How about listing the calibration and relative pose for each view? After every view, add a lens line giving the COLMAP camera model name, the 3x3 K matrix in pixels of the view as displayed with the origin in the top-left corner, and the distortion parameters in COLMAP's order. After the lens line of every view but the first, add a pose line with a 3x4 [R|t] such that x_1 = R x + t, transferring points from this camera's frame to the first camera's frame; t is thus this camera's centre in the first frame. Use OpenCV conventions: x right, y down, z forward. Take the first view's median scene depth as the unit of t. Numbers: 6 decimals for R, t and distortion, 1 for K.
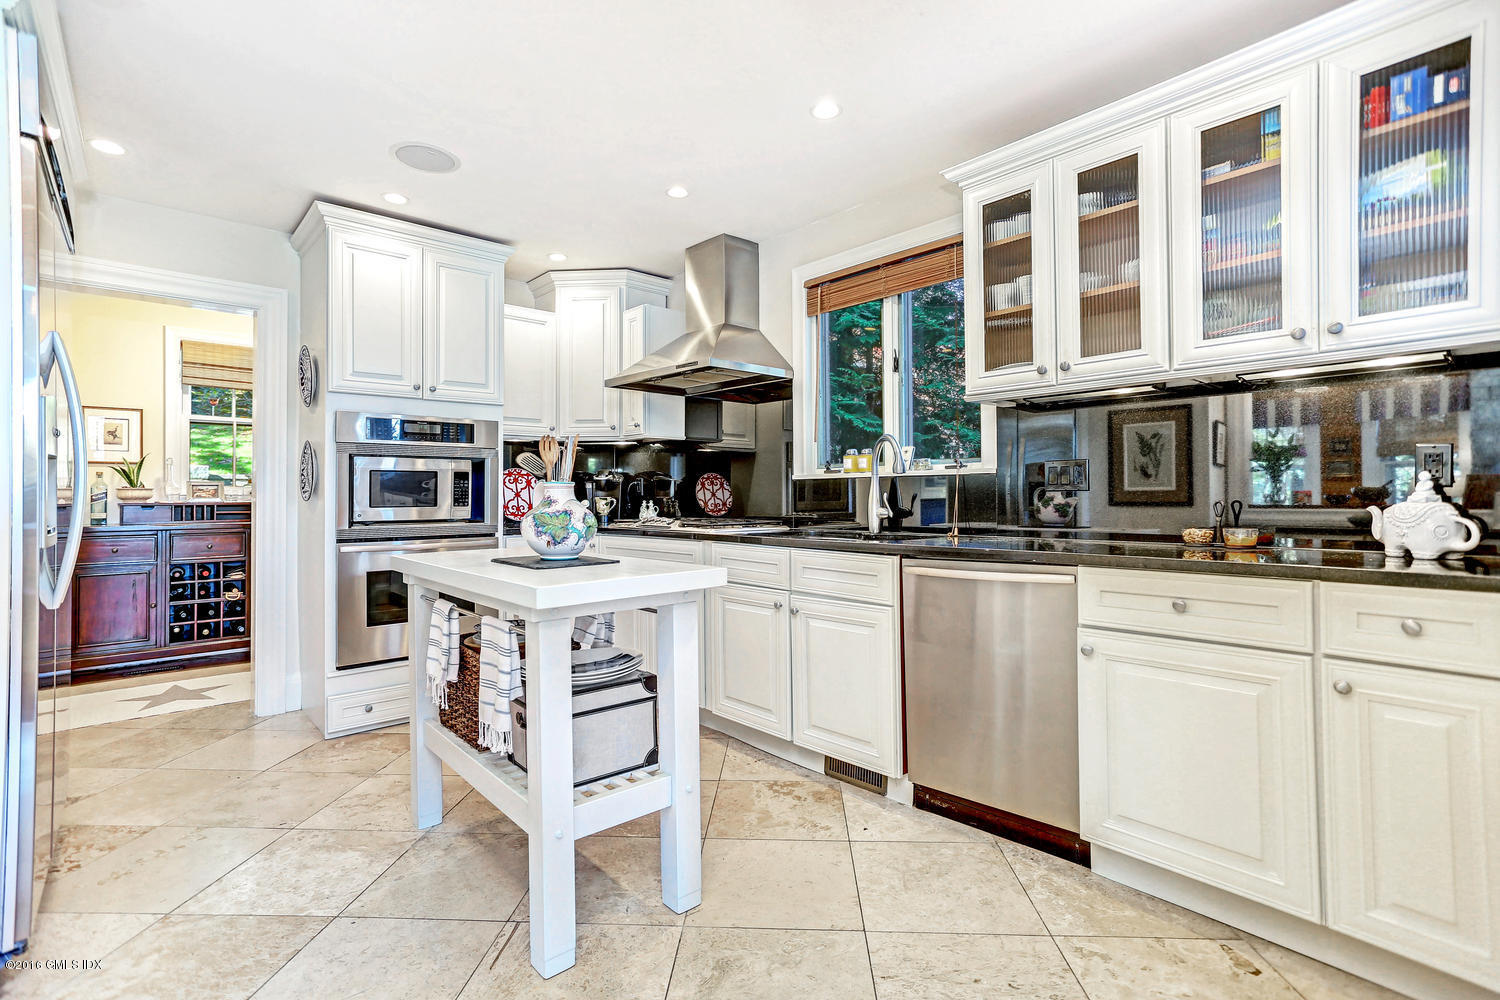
lens RADIAL K [[695.9, 0, 750.0], [0, 695.9, 500.0], [0, 0, 1]] dist [0.002498, 0.000683]
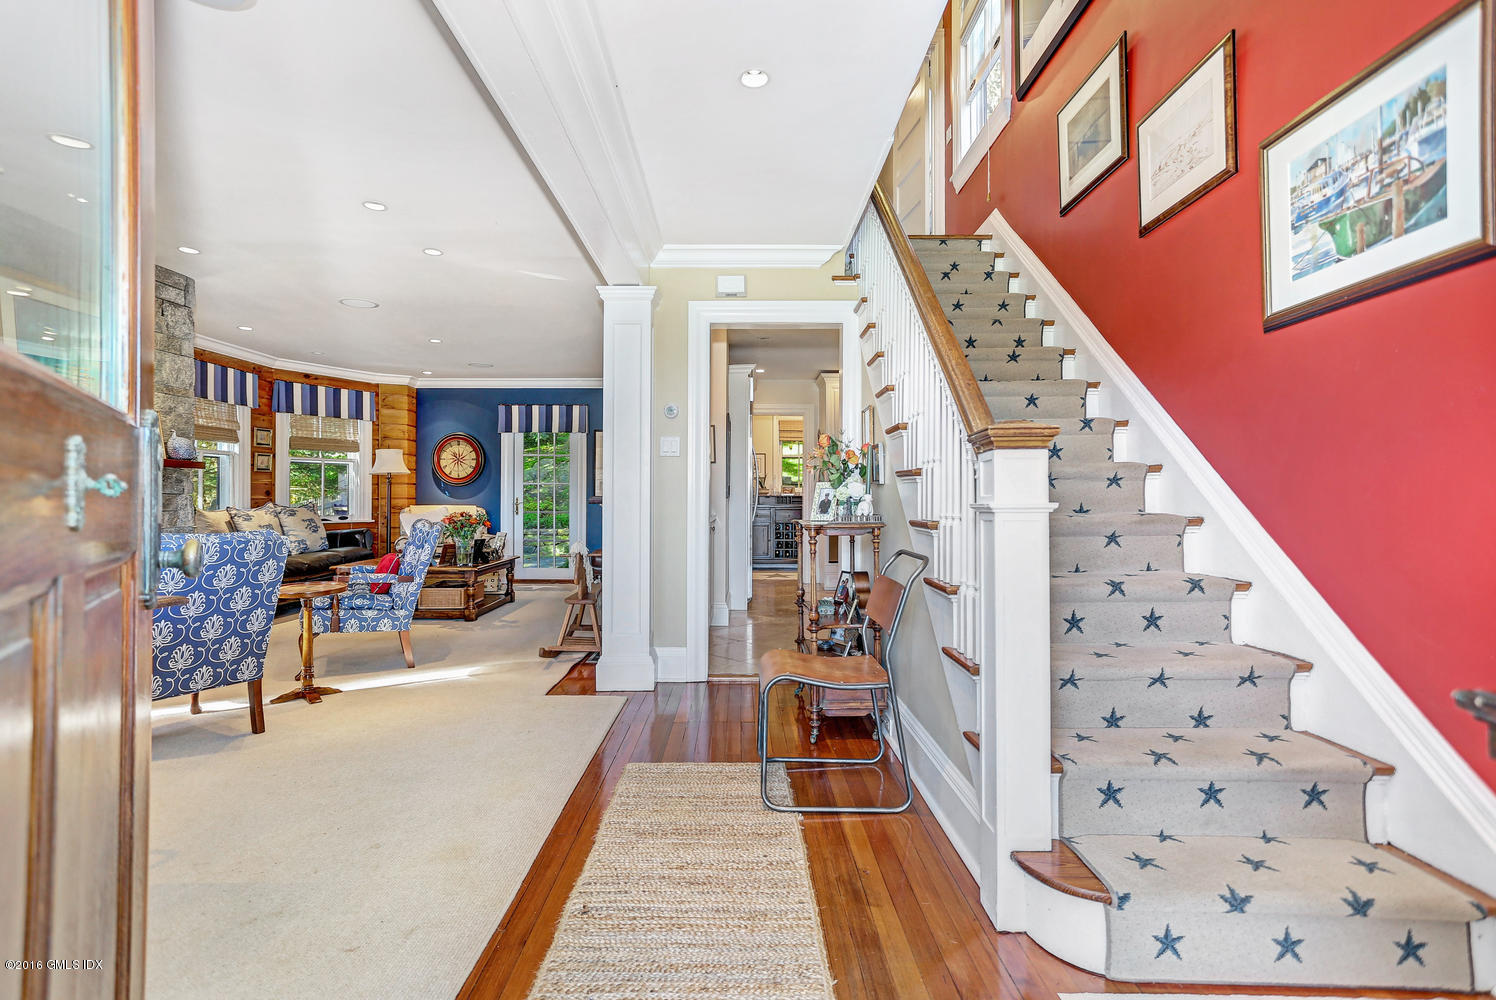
lens RADIAL K [[744.3, 0, 739.3], [0, 744.3, 478.4], [0, 0, 1]] dist [-0.000930, 0.000314]
pose [[0.738336, -0.010123, -0.674357, 0.544658], [-0.003877, 0.999807, -0.019254, -0.004064], [0.674422, 0.016831, 0.738155, -0.660031]]
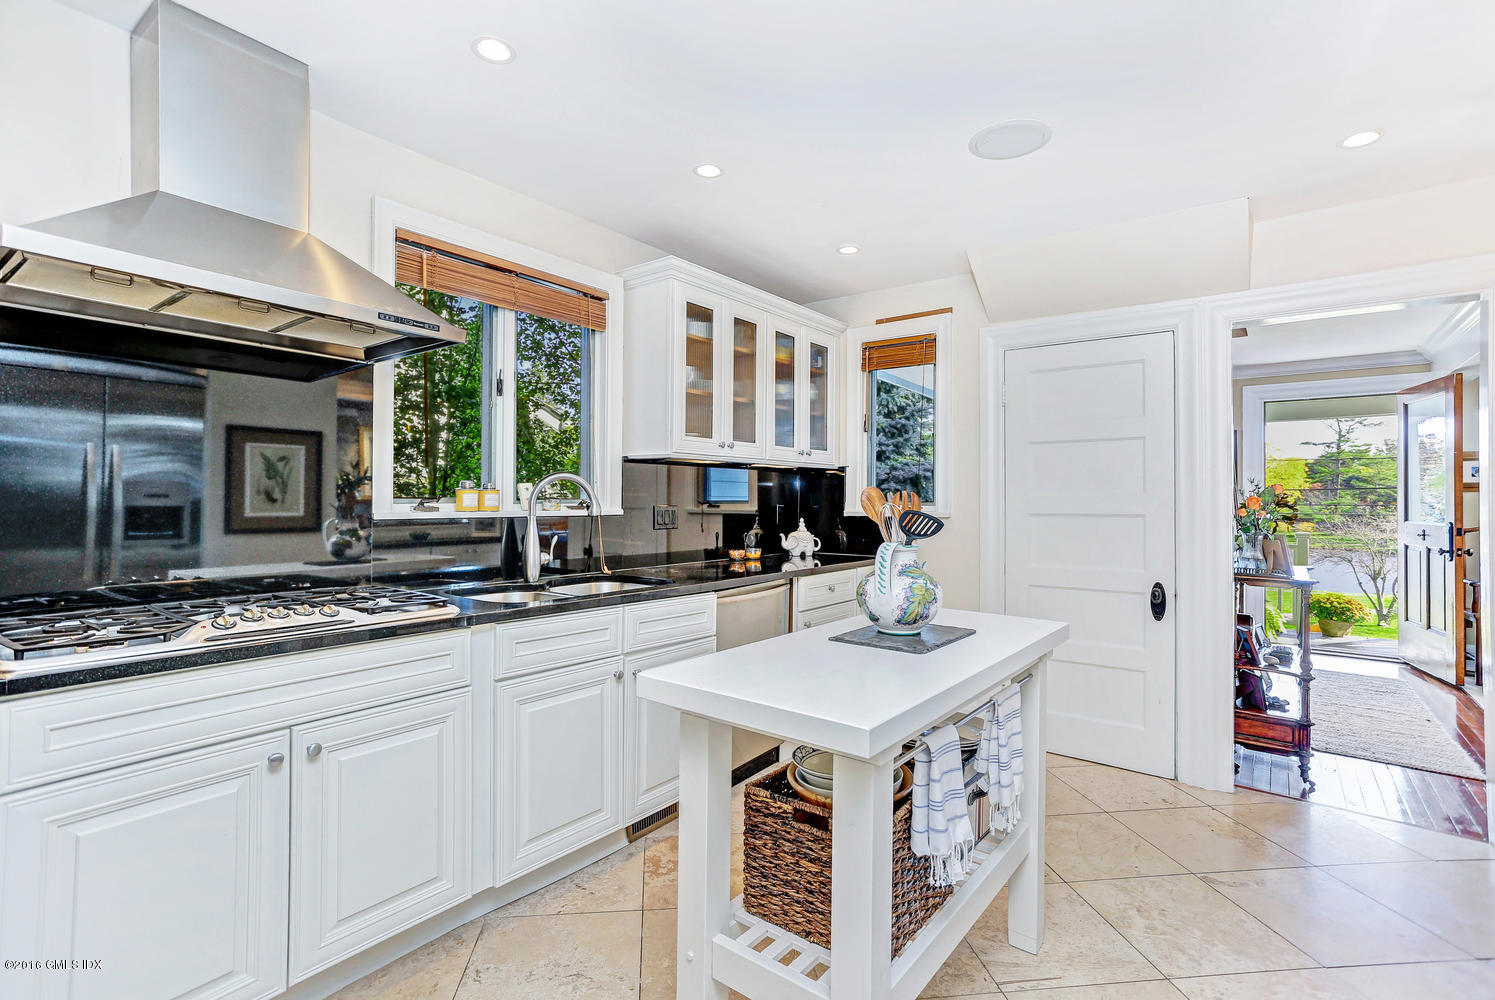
lens RADIAL K [[706.1, 0, 747.5], [0, 706.1, 500.0], [0, 0, 1]] dist [-0.052494, 0.000068]
pose [[-0.165641, 0.006089, 0.986167, -1.109196], [0.002072, 0.999981, -0.005826, -0.073636], [-0.986184, 0.001078, -0.165651, 1.336160]]
